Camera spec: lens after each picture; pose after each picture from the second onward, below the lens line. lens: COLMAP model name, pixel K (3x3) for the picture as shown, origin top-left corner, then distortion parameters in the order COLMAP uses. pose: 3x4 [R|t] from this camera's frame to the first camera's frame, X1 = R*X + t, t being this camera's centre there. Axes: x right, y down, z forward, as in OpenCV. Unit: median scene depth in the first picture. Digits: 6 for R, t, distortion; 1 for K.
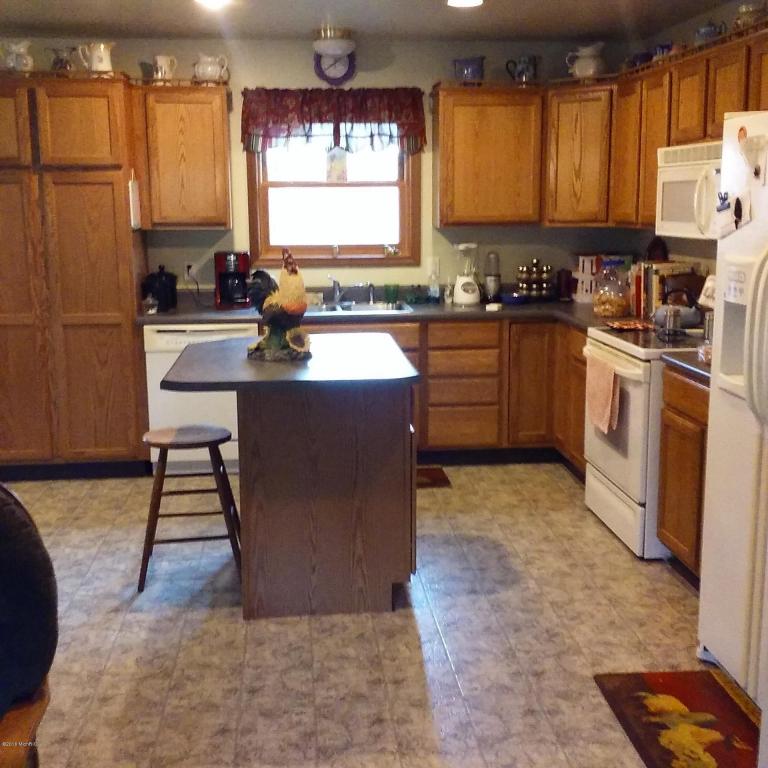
lens RADIAL K [[990.9, 0, 384.0], [0, 990.9, 384.0], [0, 0, 1]] dist [0.125138, -0.392113]
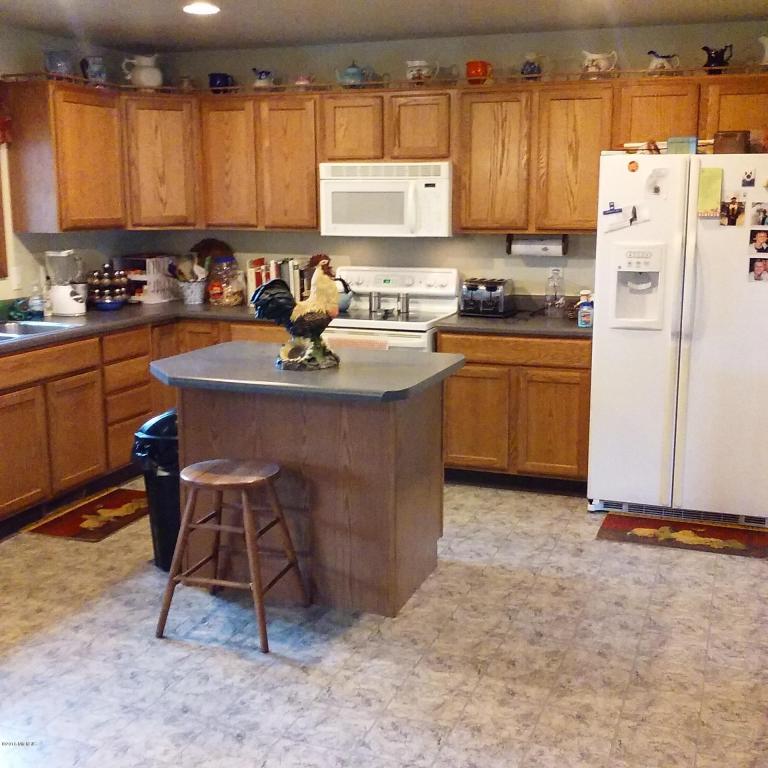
lens RADIAL K [[992.8, 0, 396.0], [0, 992.8, 383.0], [0, 0, 1]] dist [0.085679, -0.265220]
pose [[0.419200, -0.154139, 0.894714, -0.973847], [0.159011, 0.982715, 0.094798, -0.090626], [-0.893861, 0.102530, 0.436464, 0.513709]]
